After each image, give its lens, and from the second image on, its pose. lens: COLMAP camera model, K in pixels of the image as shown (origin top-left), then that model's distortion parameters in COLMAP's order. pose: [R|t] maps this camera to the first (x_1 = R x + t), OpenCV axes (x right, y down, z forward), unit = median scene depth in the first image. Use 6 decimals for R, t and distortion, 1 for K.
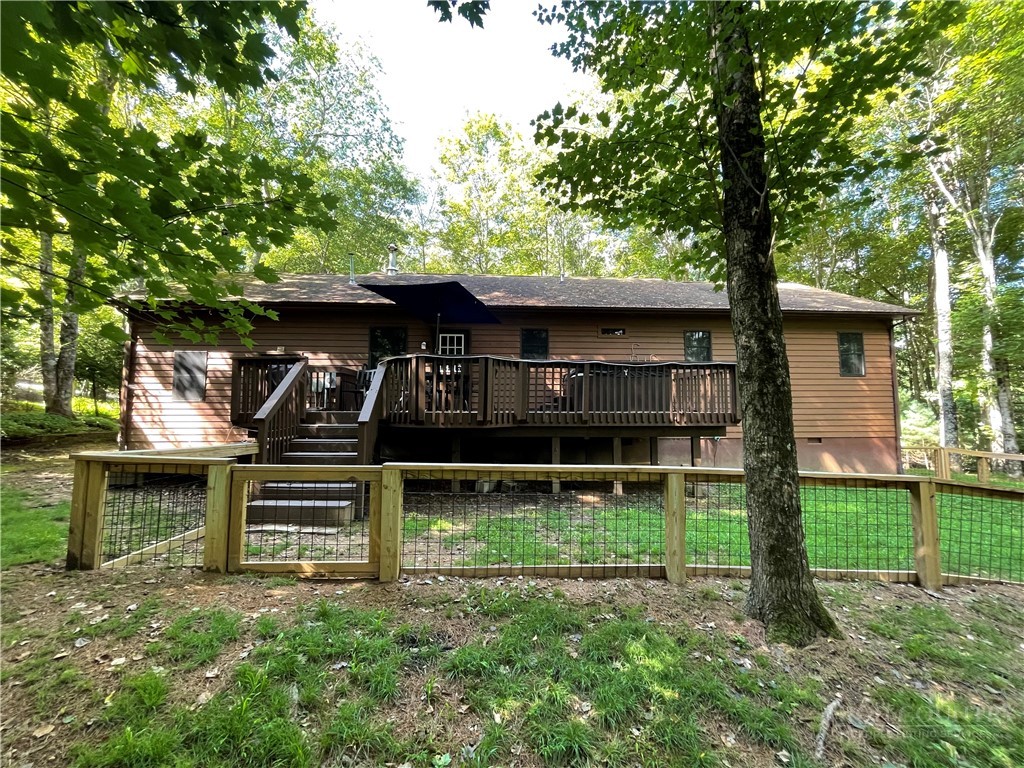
lens RADIAL K [[421.9, 0, 508.1], [0, 421.9, 382.5], [0, 0, 1]] dist [-0.007523, 0.000242]
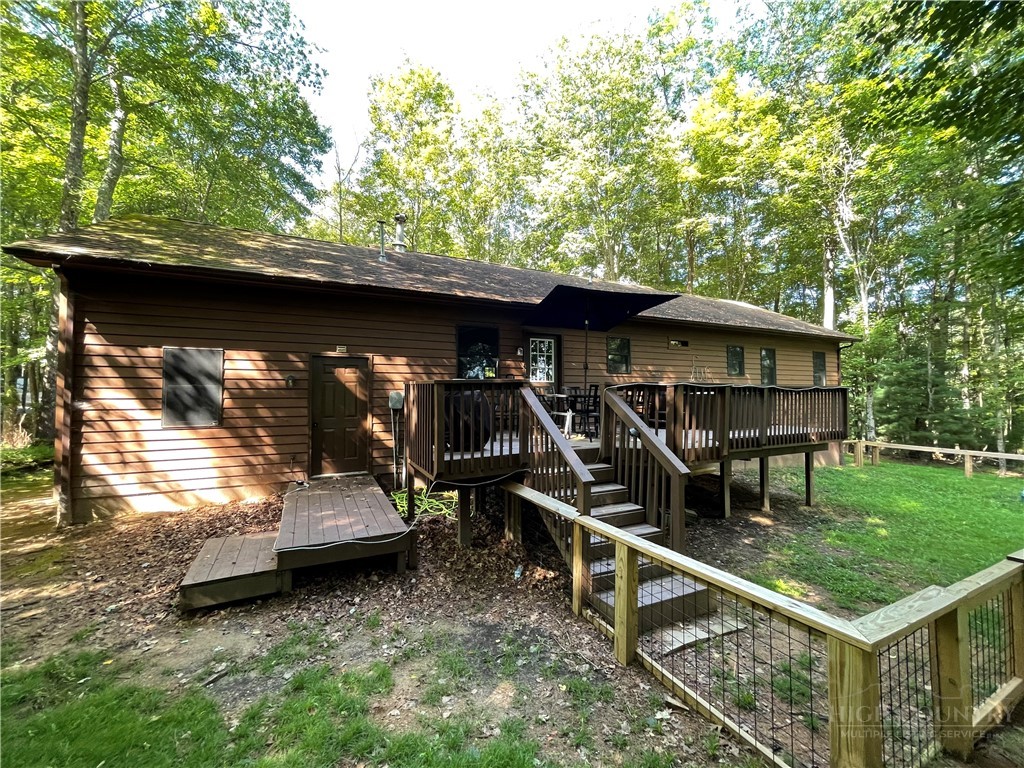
lens RADIAL K [[421.9, 0, 509.0], [0, 421.9, 384.8], [0, 0, 1]] dist [-0.007523, 0.000242]
pose [[0.922526, 0.006950, 0.385874, -0.563556], [-0.025753, 0.998718, 0.043582, -0.059612], [-0.385076, -0.050143, 0.921522, 0.230753]]
